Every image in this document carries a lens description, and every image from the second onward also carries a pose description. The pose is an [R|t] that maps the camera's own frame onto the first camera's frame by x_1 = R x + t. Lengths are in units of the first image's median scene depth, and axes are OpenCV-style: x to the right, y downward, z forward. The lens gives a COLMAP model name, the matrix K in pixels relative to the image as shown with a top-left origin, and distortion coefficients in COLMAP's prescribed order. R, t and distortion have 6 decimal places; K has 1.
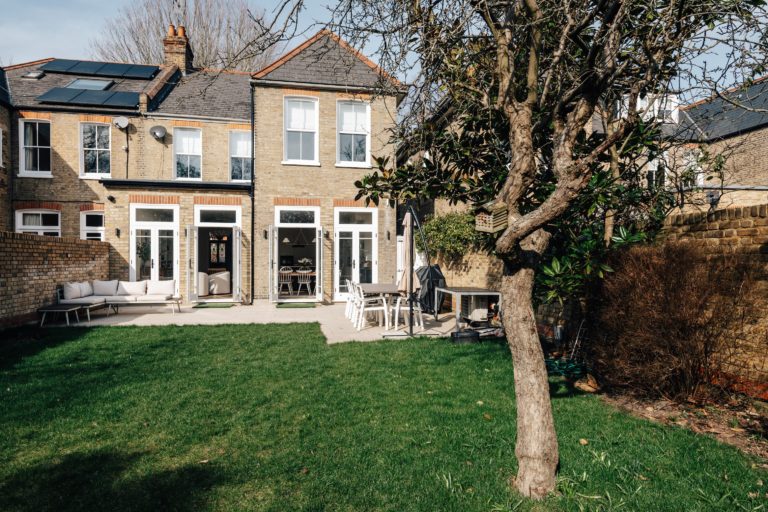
lens RADIAL K [[496.3, 0, 388.8], [0, 496.3, 263.8], [0, 0, 1]] dist [0.003368, -0.003307]
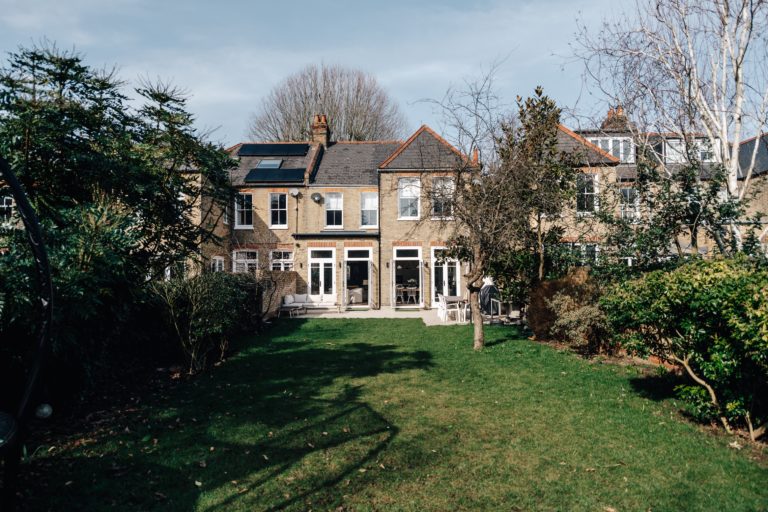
lens RADIAL K [[514.1, 0, 384.0], [0, 514.1, 256.0], [0, 0, 1]] dist [0.007617, -0.000492]
pose [[0.977623, -0.015937, -0.209762, 0.083871], [0.007604, 0.999152, -0.040475, -0.021161], [0.210229, 0.037974, 0.976914, -0.600499]]
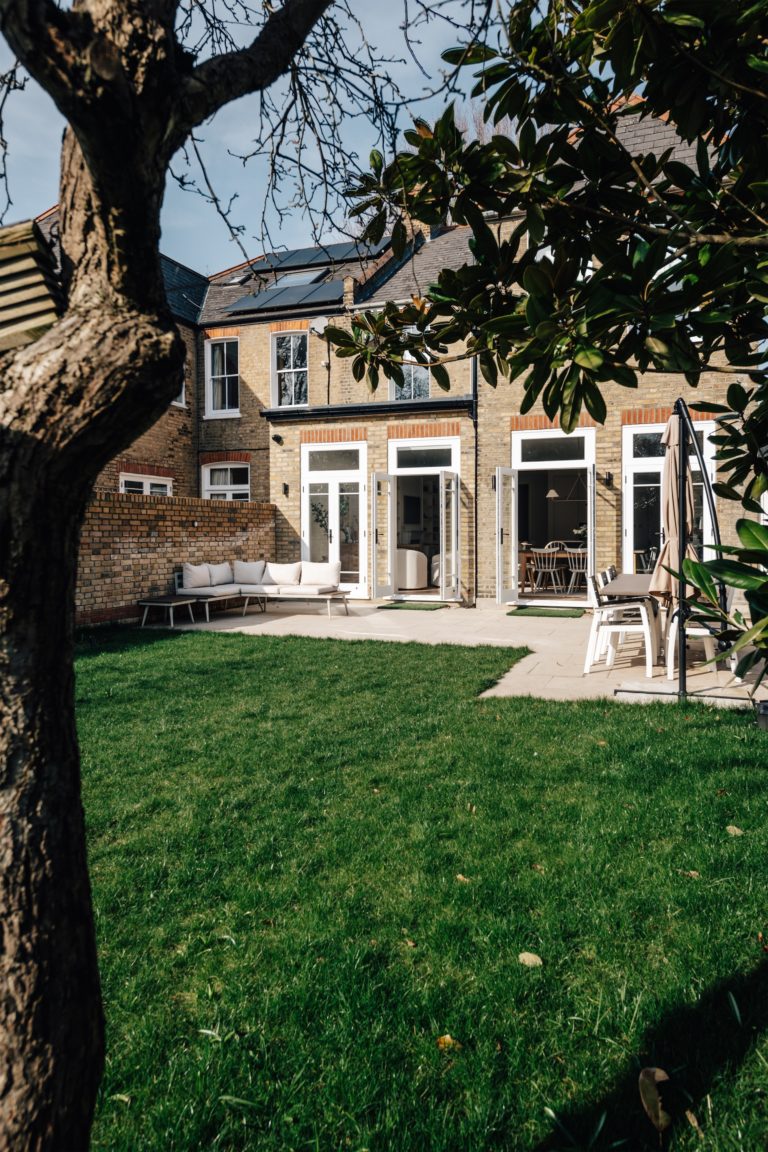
lens RADIAL K [[791.4, 0, 383.9], [0, 791.4, 541.8], [0, 0, 1]] dist [0.005779, 0.000163]
pose [[0.848020, -0.000038, -0.529964, 0.119927], [0.001968, 0.999993, 0.003076, 0.003735], [0.529961, -0.003652, 0.848014, 0.167401]]
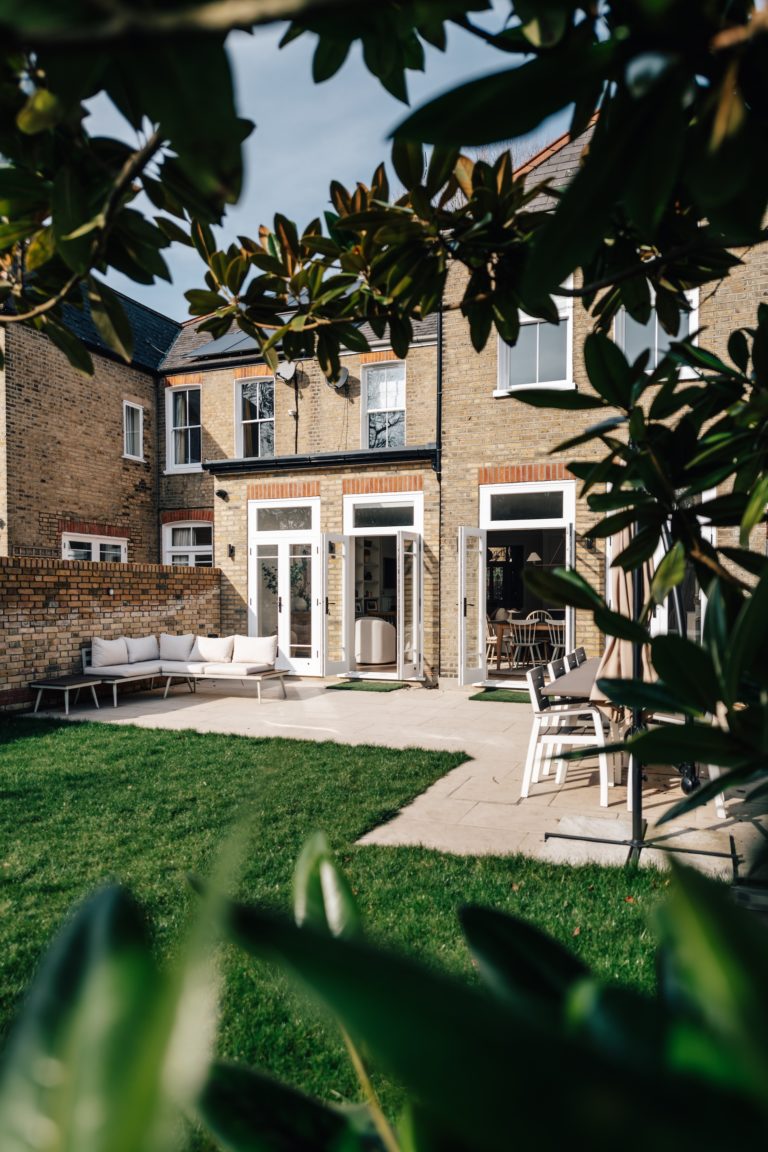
lens RADIAL K [[788.1, 0, 387.1], [0, 788.1, 608.8], [0, 0, 1]] dist [0.005918, 0.000058]
pose [[0.835518, 0.008214, -0.549401, 0.116267], [-0.001475, 0.999918, 0.012707, -0.007082], [0.549460, -0.009806, 0.835462, 0.309322]]
